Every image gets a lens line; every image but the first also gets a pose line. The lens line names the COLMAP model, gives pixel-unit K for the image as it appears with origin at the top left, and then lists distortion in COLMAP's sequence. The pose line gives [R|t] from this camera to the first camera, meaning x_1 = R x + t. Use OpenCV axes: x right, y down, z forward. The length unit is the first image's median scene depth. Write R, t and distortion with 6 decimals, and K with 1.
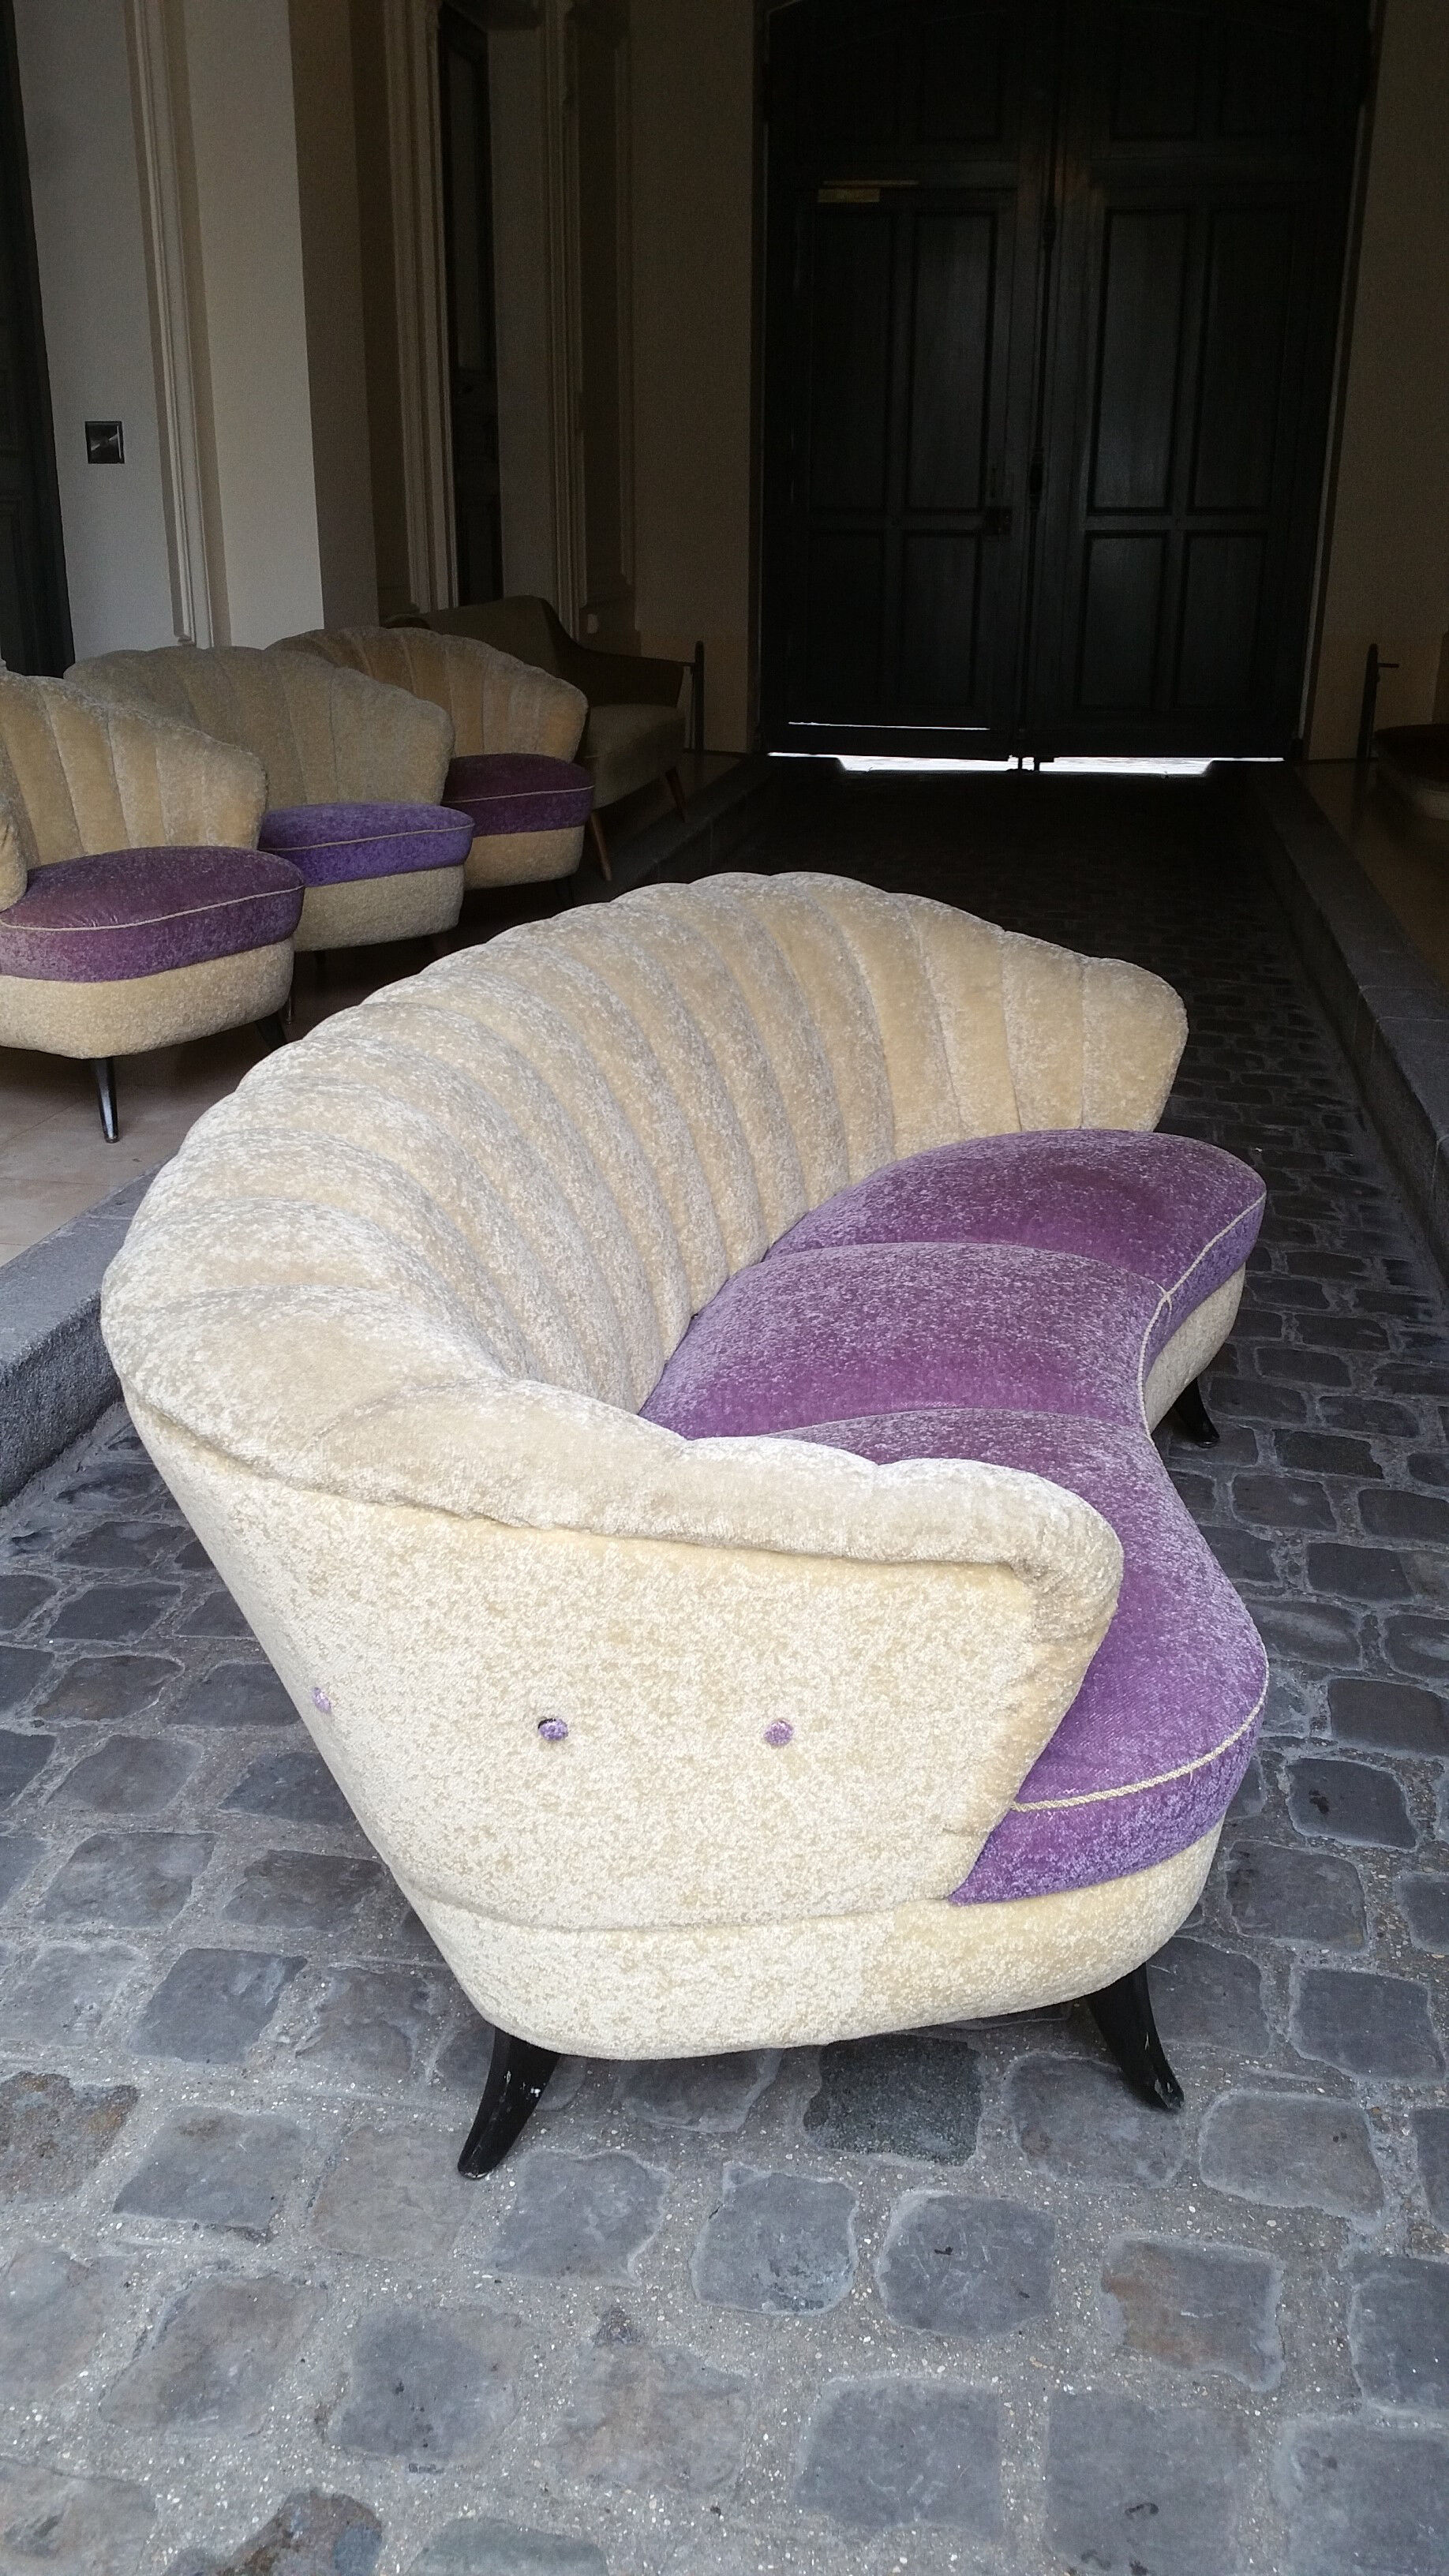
lens RADIAL K [[2163.6, 0, 724.5], [0, 2163.6, 1288.0], [0, 0, 1]] dist [0.004896, 0.001768]
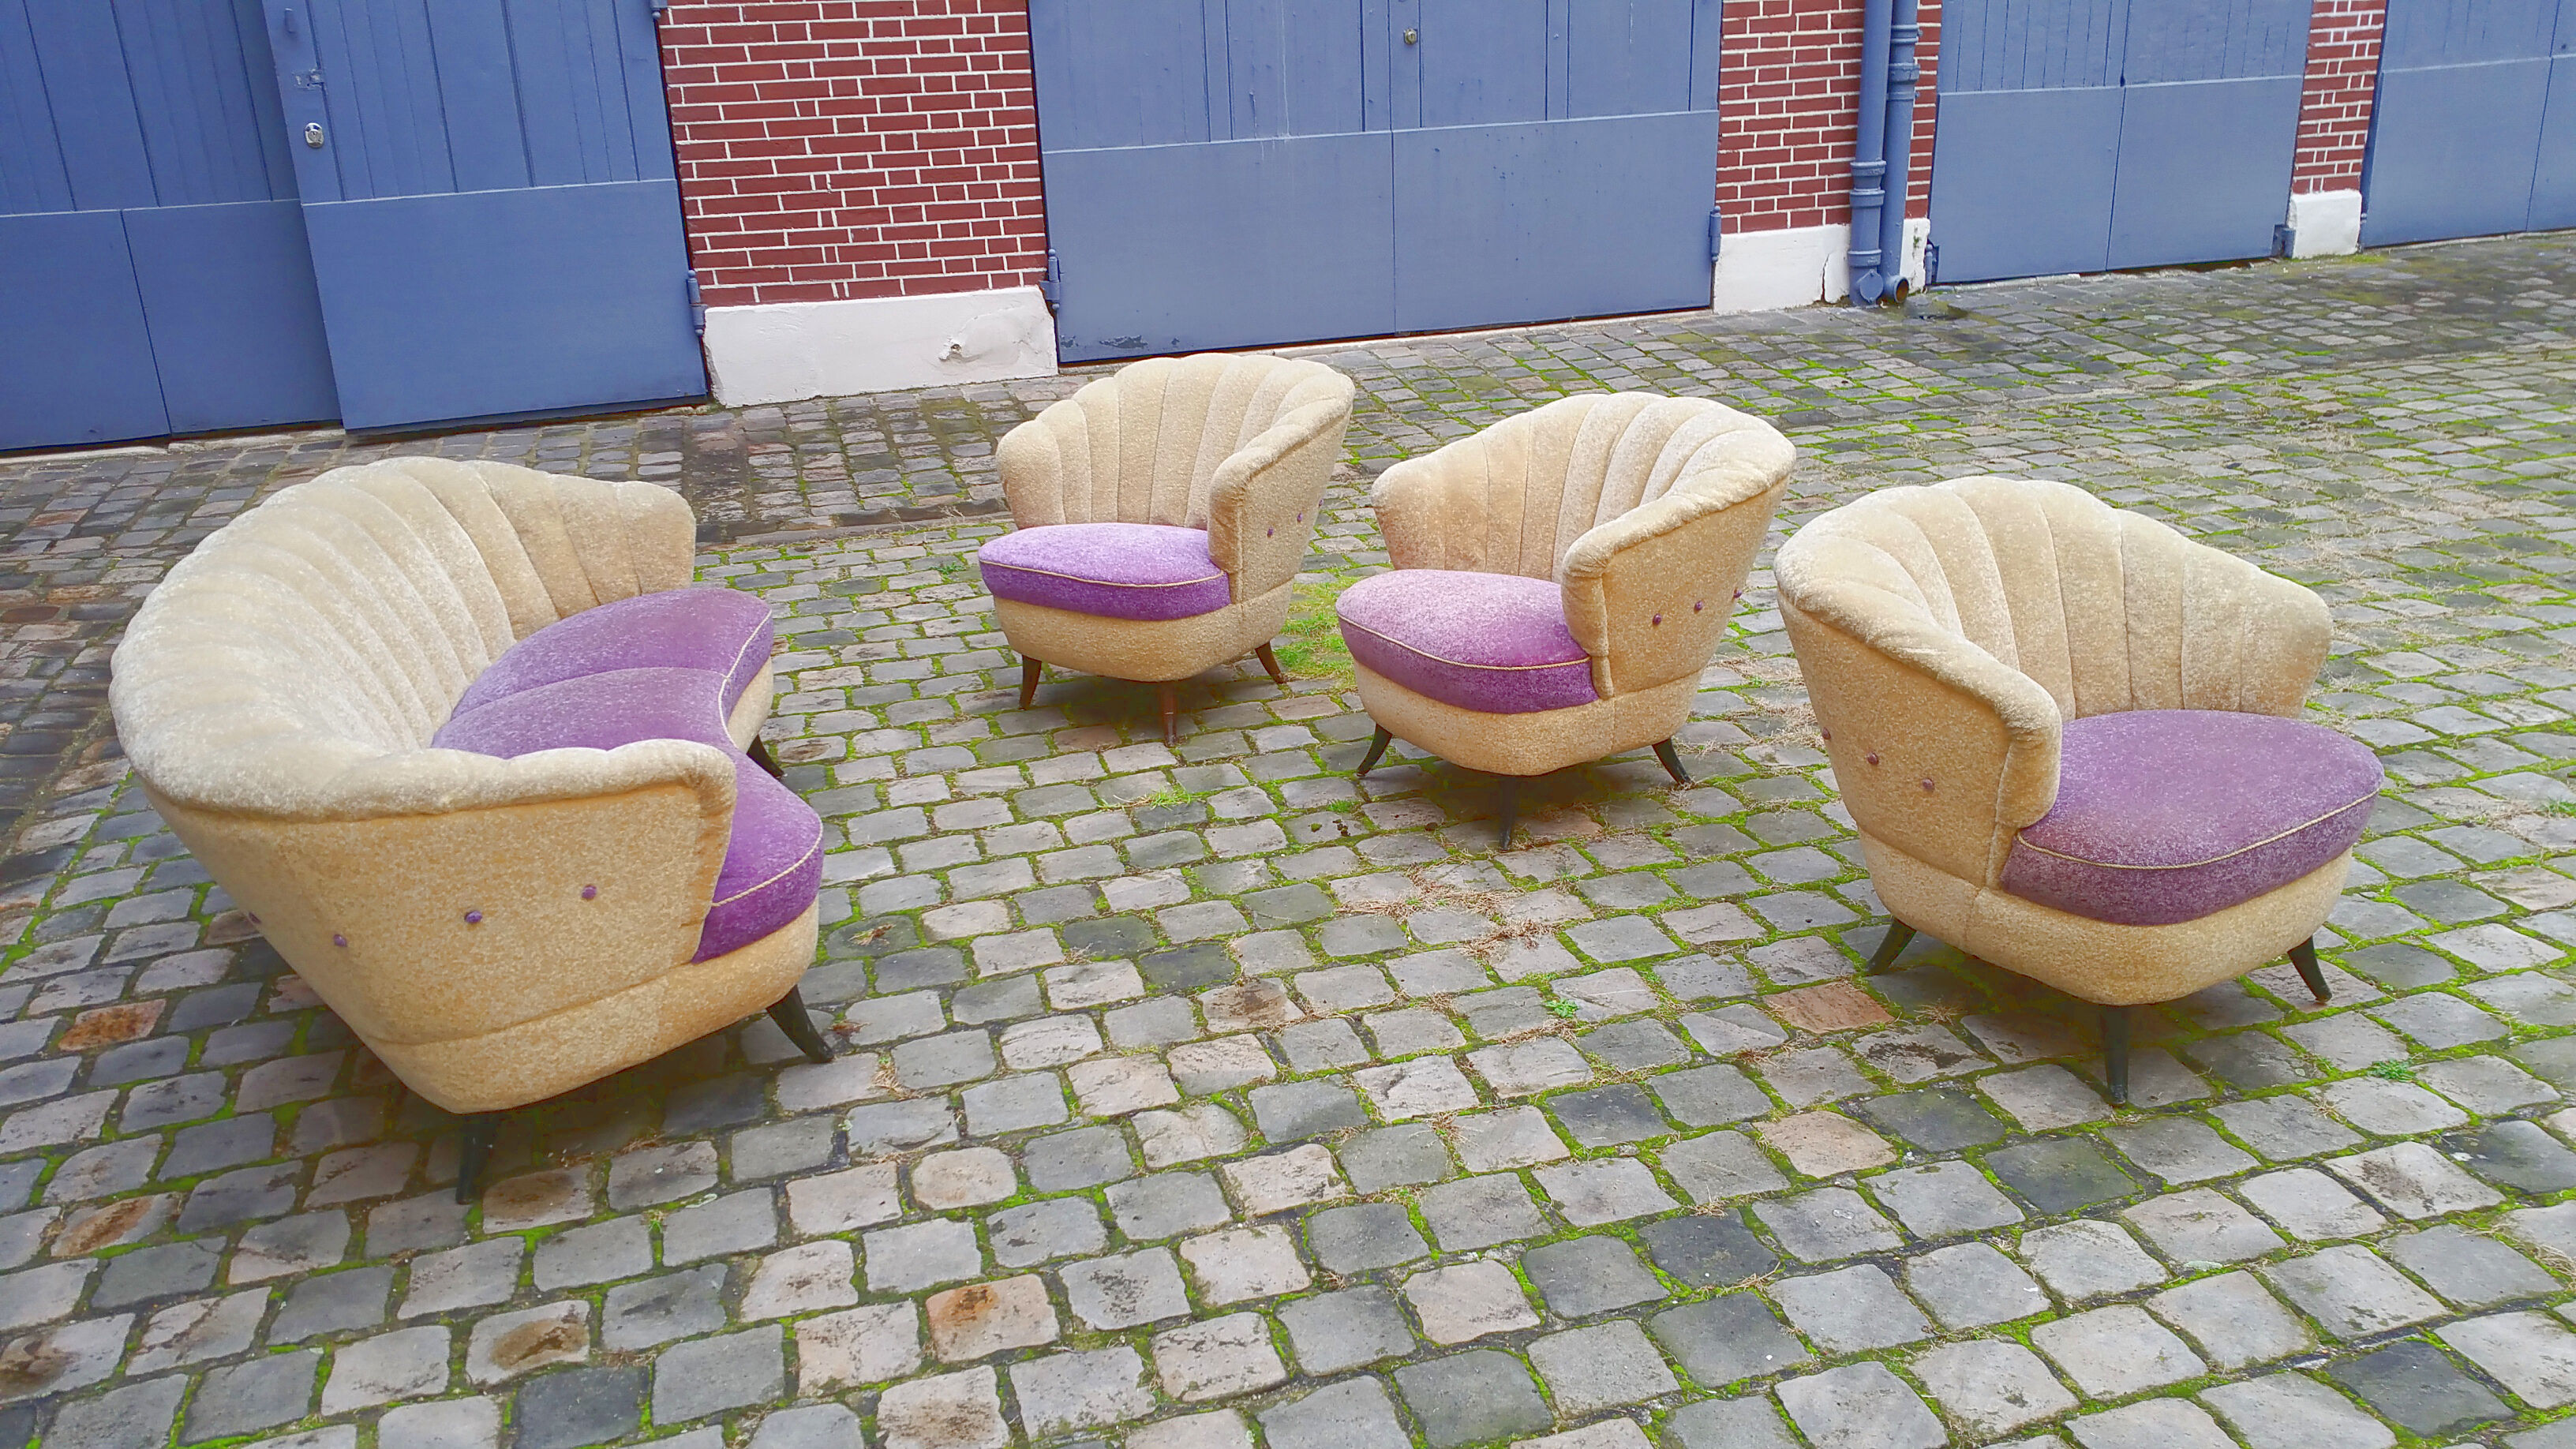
lens RADIAL K [[2163.6, 0, 1288.0], [0, 2163.6, 724.5], [0, 0, 1]] dist [0.004896, 0.001768]
pose [[0.871606, -0.221433, 0.437345, -0.245229], [0.229008, 0.972754, 0.036116, 0.125419], [-0.433427, 0.068676, 0.898568, -1.061966]]
